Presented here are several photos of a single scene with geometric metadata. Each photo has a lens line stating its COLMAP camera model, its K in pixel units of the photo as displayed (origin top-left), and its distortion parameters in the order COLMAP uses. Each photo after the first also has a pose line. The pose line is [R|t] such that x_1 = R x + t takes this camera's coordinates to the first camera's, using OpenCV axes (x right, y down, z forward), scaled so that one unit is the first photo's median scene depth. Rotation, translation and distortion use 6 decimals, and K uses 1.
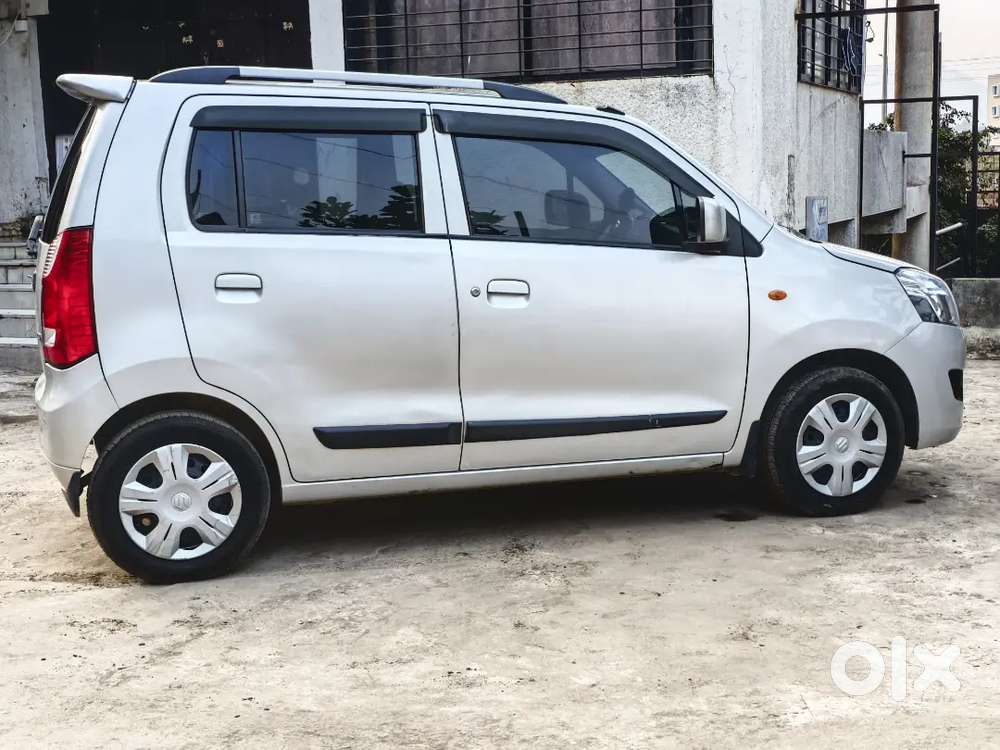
lens RADIAL K [[1407.9, 0, 516.0], [0, 1407.9, 375.1], [0, 0, 1]] dist [0.038506, 0.094921]
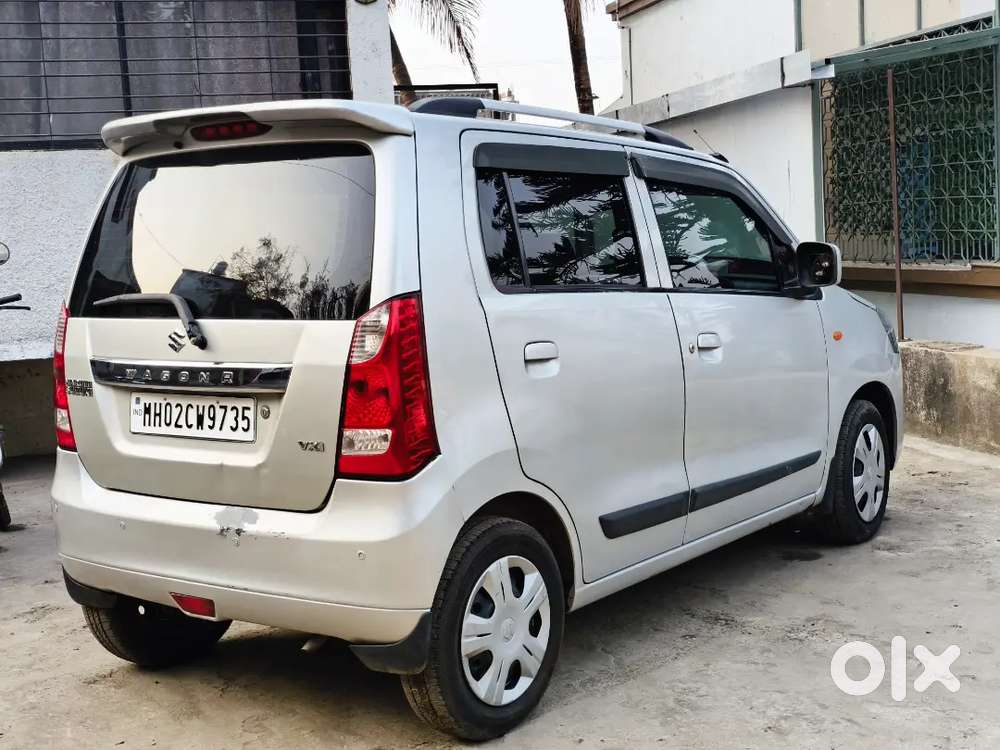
lens RADIAL K [[1407.9, 0, 516.0], [0, 1407.9, 375.1], [0, 0, 1]] dist [0.038506, 0.094921]
pose [[0.789954, -0.080383, 0.607874, -0.698949], [0.119208, 0.992587, -0.023660, -0.034216], [-0.601466, 0.091154, 0.793681, 0.340884]]
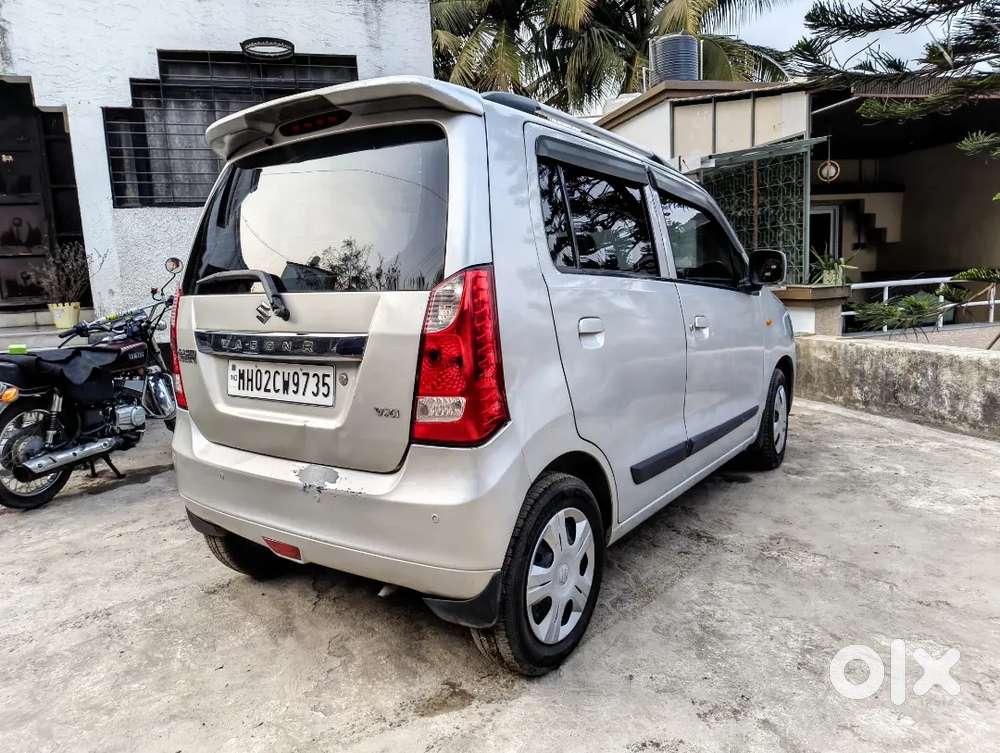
lens RADIAL K [[690.2, 0, 500.0], [0, 690.2, 379.6], [0, 0, 1]] dist [0.045198, -0.053237]
pose [[0.782009, -0.099619, 0.615254, -0.519035], [0.114330, 0.993322, 0.015516, -0.044150], [-0.612691, 0.058209, 0.788176, 0.659874]]
